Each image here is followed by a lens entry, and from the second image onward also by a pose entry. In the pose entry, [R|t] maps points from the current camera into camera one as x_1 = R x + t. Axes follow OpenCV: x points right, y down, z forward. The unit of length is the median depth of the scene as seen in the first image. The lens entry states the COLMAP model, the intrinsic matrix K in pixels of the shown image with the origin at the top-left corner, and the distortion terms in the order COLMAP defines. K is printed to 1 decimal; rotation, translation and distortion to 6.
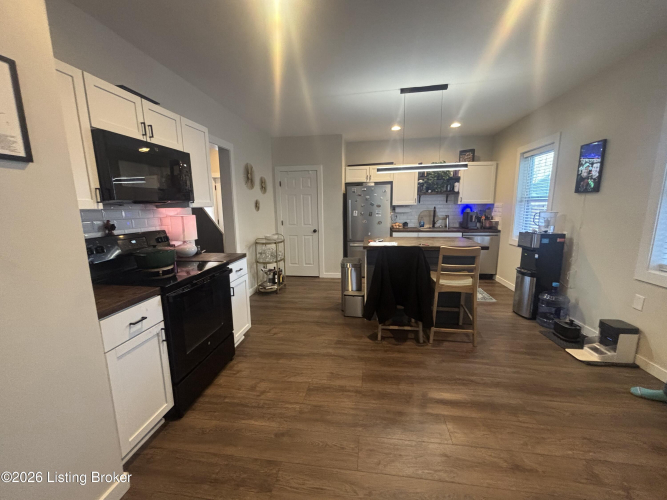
lens RADIAL K [[268.7, 0, 330.4], [0, 268.7, 250.5], [0, 0, 1]] dist [-0.000920, -0.000018]
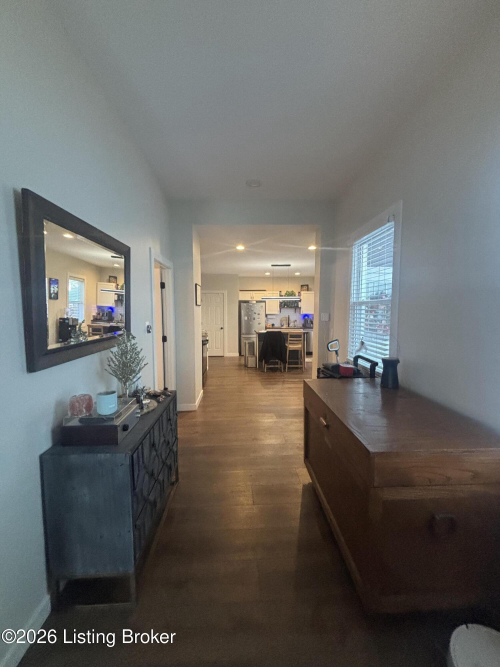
lens RADIAL K [[268.7, 0, 250.6], [0, 268.7, 331.8], [0, 0, 1]] dist [-0.000920, -0.000018]
pose [[0.979462, 0.000814, 0.201628, -0.221261], [0.017609, 0.995826, -0.089562, 0.103445], [-0.200859, 0.091273, 0.975359, -0.684504]]
